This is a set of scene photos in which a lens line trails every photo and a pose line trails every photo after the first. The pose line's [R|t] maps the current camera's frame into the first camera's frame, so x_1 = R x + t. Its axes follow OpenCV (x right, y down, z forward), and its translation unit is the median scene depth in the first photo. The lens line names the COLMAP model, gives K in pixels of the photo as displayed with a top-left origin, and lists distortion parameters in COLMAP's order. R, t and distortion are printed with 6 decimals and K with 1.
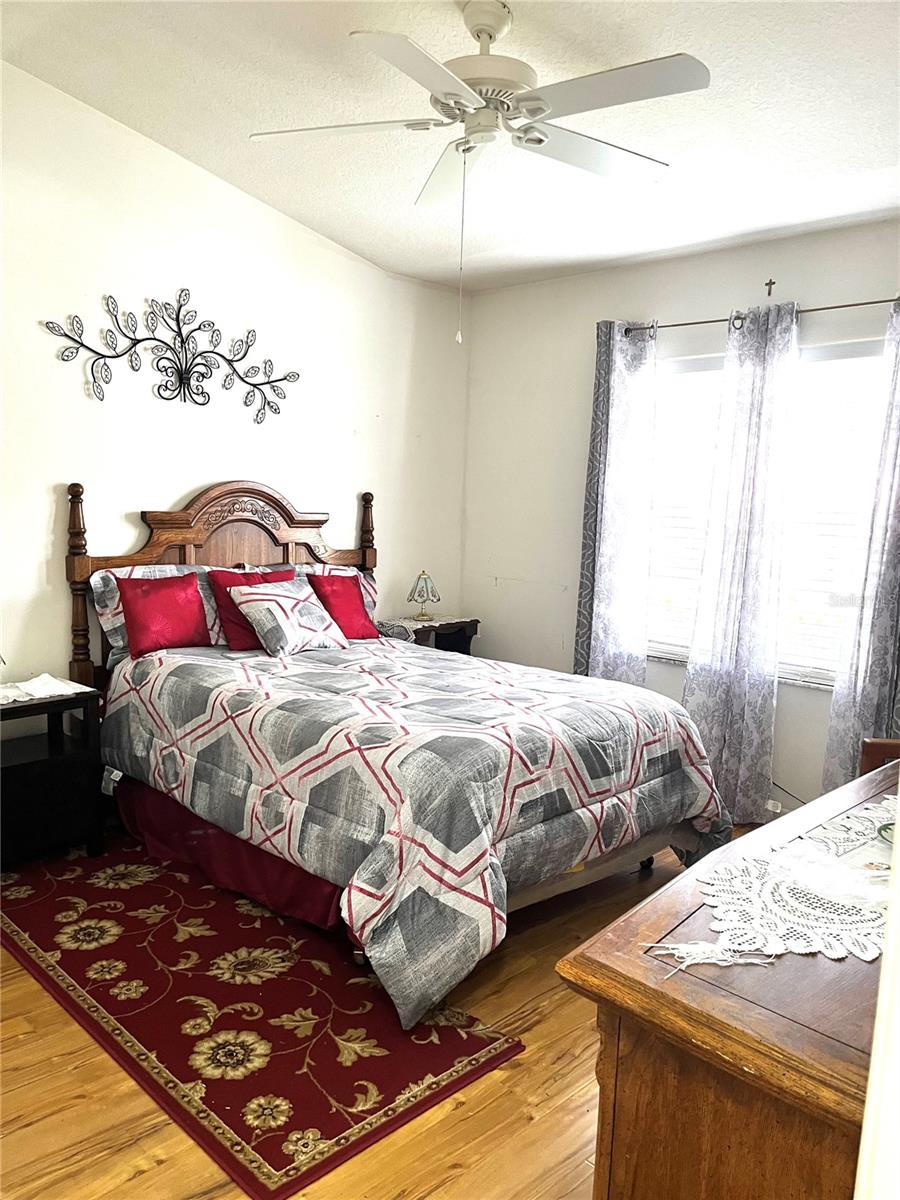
lens RADIAL K [[913.4, 0, 452.0], [0, 913.4, 604.1], [0, 0, 1]] dist [0.018098, -0.000306]
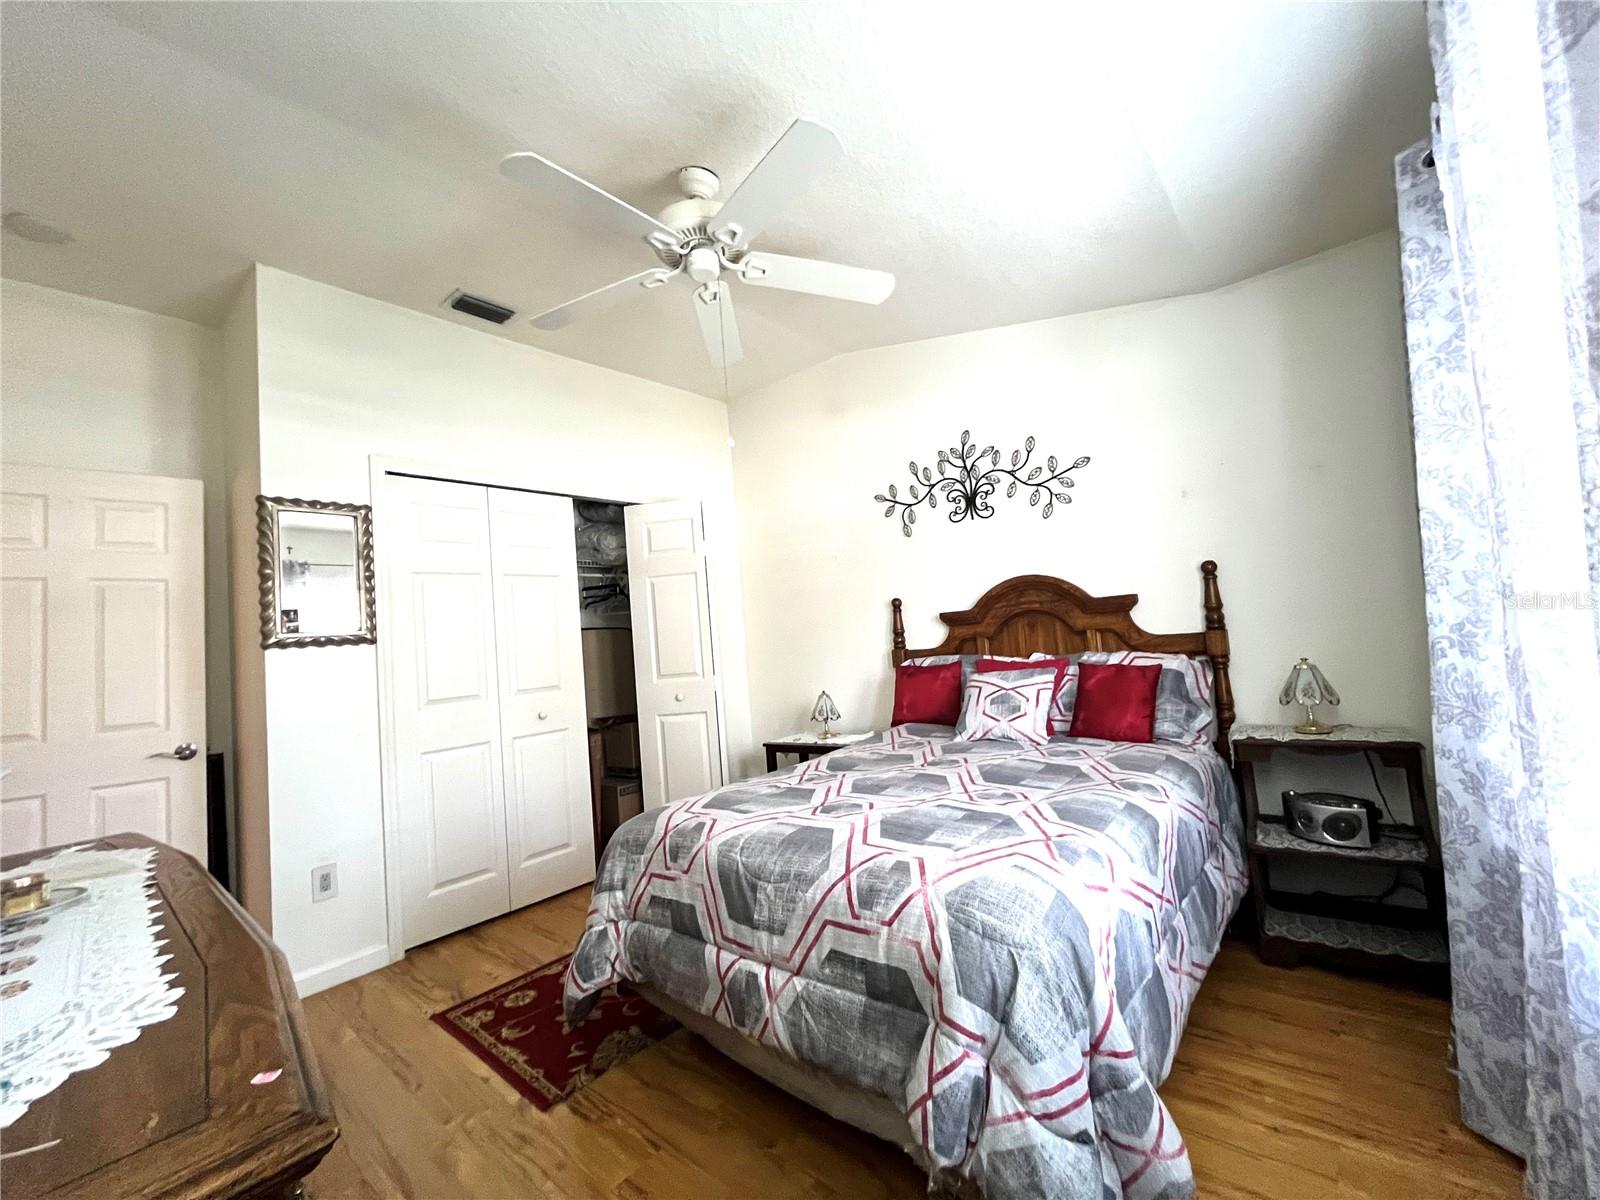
lens RADIAL K [[654.7, 0, 806.4], [0, 654.7, 594.3], [0, 0, 1]] dist [-0.003022, -0.000087]
pose [[0.062156, -0.105522, -0.992473, 0.603616], [-0.039322, 0.993364, -0.108080, -0.023195], [0.997292, 0.045744, 0.057594, 0.821554]]
